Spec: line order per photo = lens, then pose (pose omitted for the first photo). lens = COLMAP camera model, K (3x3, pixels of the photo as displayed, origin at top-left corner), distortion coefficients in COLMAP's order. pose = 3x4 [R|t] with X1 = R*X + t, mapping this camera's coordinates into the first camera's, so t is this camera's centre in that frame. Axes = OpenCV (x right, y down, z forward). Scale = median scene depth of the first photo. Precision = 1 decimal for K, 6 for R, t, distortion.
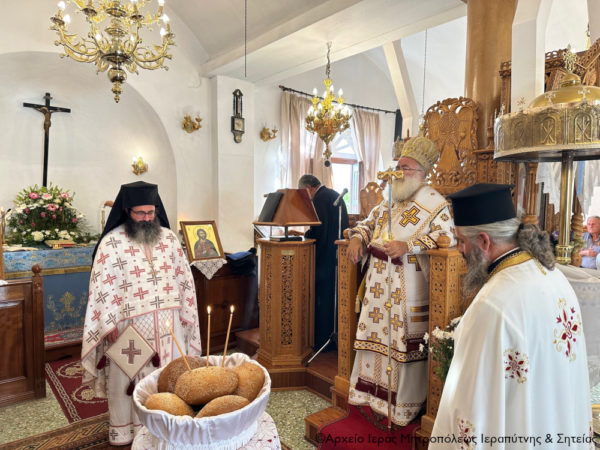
lens RADIAL K [[425.0, 0, 300.7], [0, 425.0, 227.4], [0, 0, 1]] dist [0.037533, -0.059391]
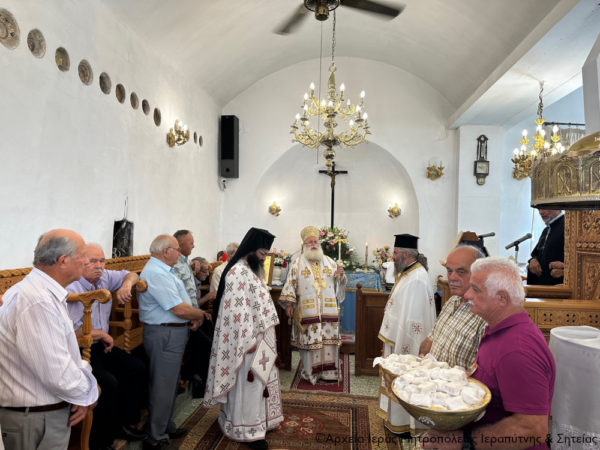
lens RADIAL K [[425.0, 0, 295.2], [0, 425.0, 224.9], [0, 0, 1]] dist [0.037533, -0.059391]
pose [[0.679694, -0.000863, -0.733495, 0.324482], [-0.063021, 0.996233, -0.059571, -0.012509], [0.730783, 0.086715, 0.677079, -0.028491]]
